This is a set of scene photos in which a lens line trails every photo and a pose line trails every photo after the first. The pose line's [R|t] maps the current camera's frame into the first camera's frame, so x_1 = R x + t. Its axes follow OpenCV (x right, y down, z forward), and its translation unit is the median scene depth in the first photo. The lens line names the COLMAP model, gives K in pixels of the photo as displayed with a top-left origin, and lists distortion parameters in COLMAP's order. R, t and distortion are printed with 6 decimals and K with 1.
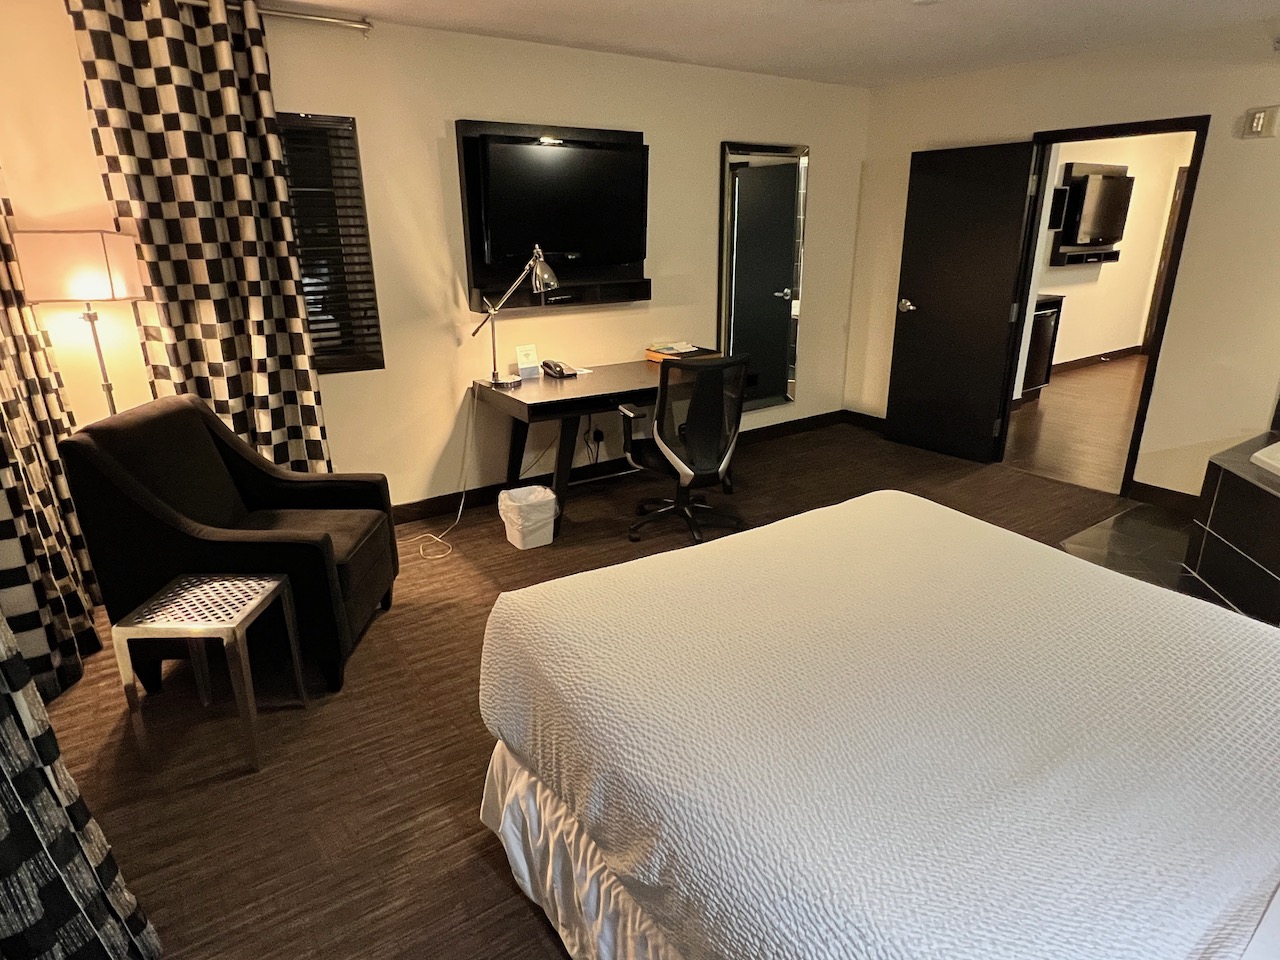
lens RADIAL K [[756.1, 0, 640.0], [0, 756.1, 480.0], [0, 0, 1]] dist [-0.005036, -0.001532]
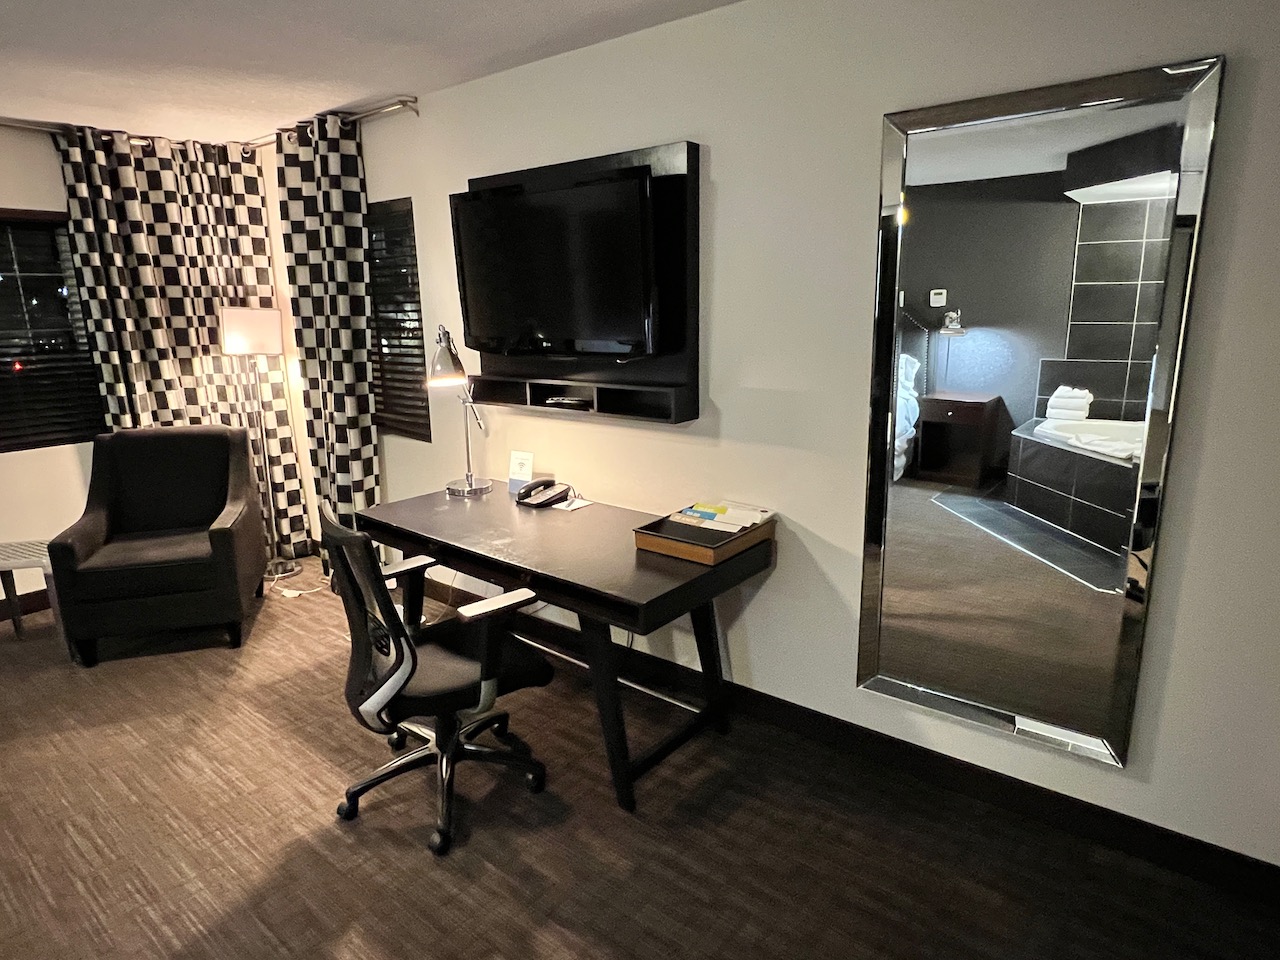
lens RADIAL K [[756.1, 0, 640.0], [0, 756.1, 480.0], [0, 0, 1]] dist [-0.005036, -0.001532]
pose [[0.279976, 0.215637, -0.935475, 0.601523], [-0.301051, 0.945014, 0.127735, -0.283537], [0.911582, 0.245863, 0.329499, 0.857965]]
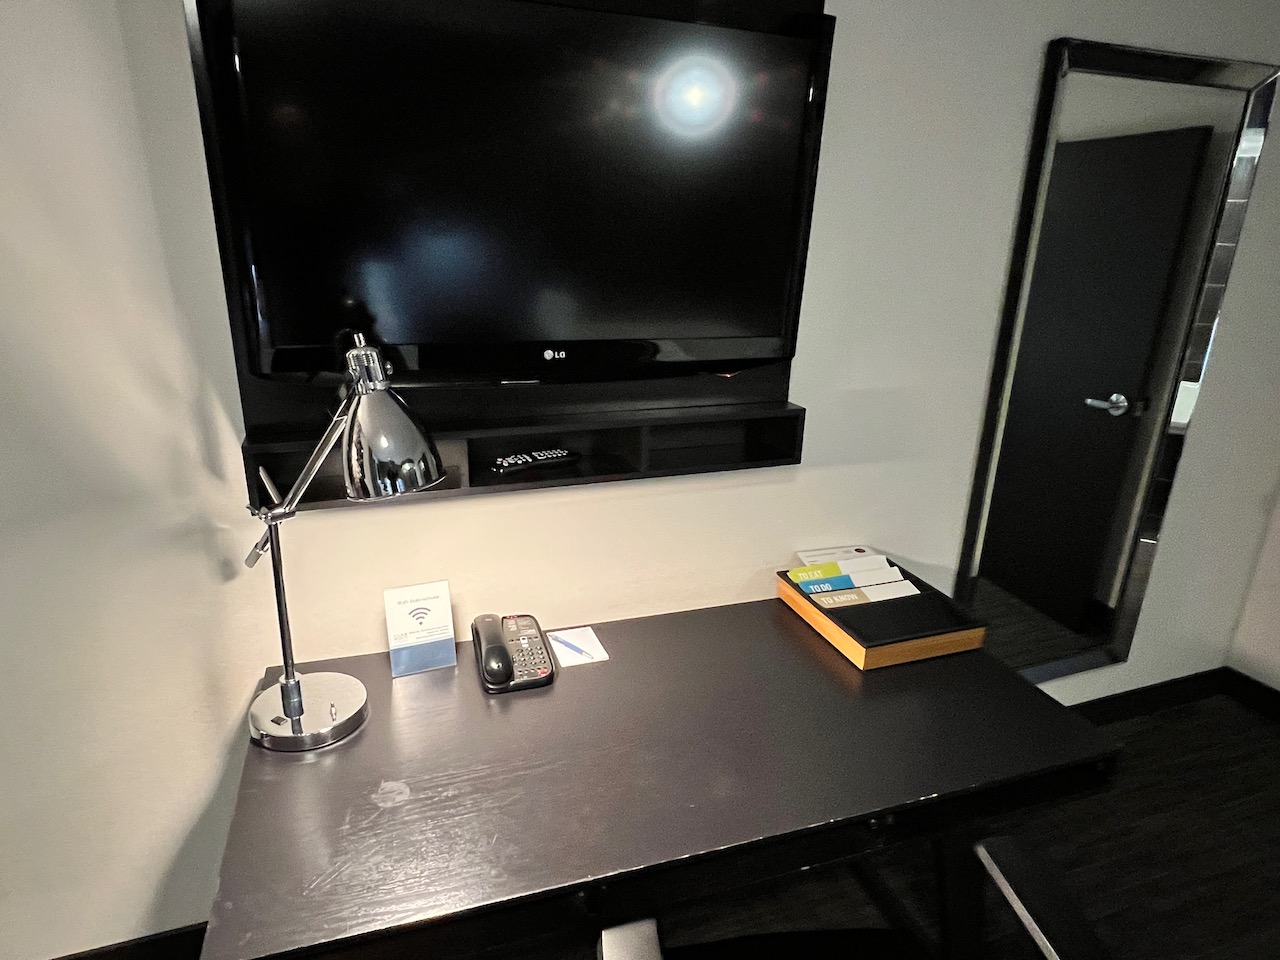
lens RADIAL K [[756.1, 0, 640.0], [0, 756.1, 480.0], [0, 0, 1]] dist [-0.005036, -0.001532]
pose [[0.964649, 0.106188, -0.241198, 0.030483], [-0.110730, 0.993836, -0.005315, -0.236655], [0.239147, 0.031835, 0.970461, 0.673433]]
